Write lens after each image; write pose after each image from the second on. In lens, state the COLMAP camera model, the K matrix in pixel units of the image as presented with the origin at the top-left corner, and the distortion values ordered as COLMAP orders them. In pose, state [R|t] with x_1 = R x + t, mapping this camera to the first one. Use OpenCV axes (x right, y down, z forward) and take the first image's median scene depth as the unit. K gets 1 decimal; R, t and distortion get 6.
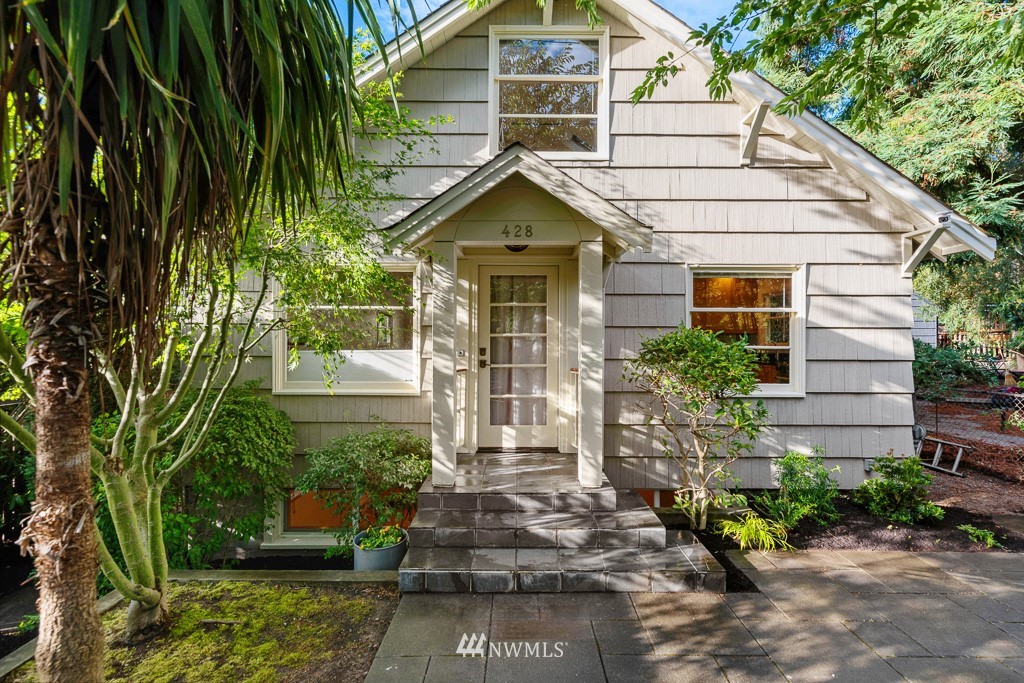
lens RADIAL K [[443.3, 0, 511.0], [0, 443.3, 341.8], [0, 0, 1]] dist [-0.002010, 0.000017]
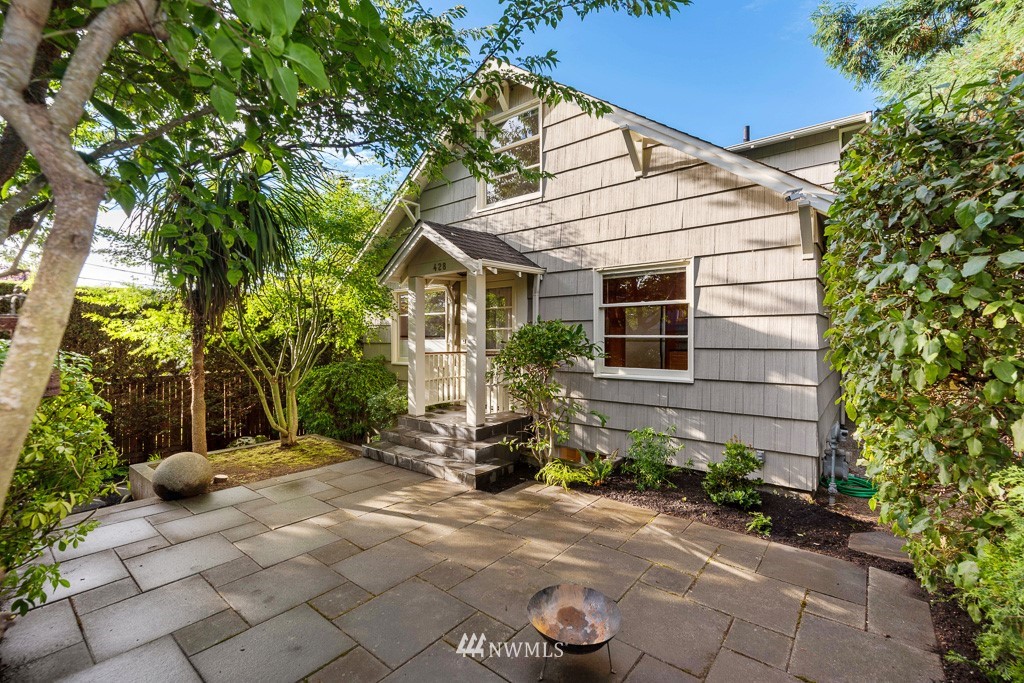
lens RADIAL K [[443.3, 0, 518.0], [0, 443.3, 340.3], [0, 0, 1]] dist [-0.002010, 0.000017]
pose [[0.776607, -0.001654, -0.629983, 1.001553], [0.004829, 0.999983, 0.003328, 0.016985], [0.629967, -0.005627, 0.776602, -0.085524]]
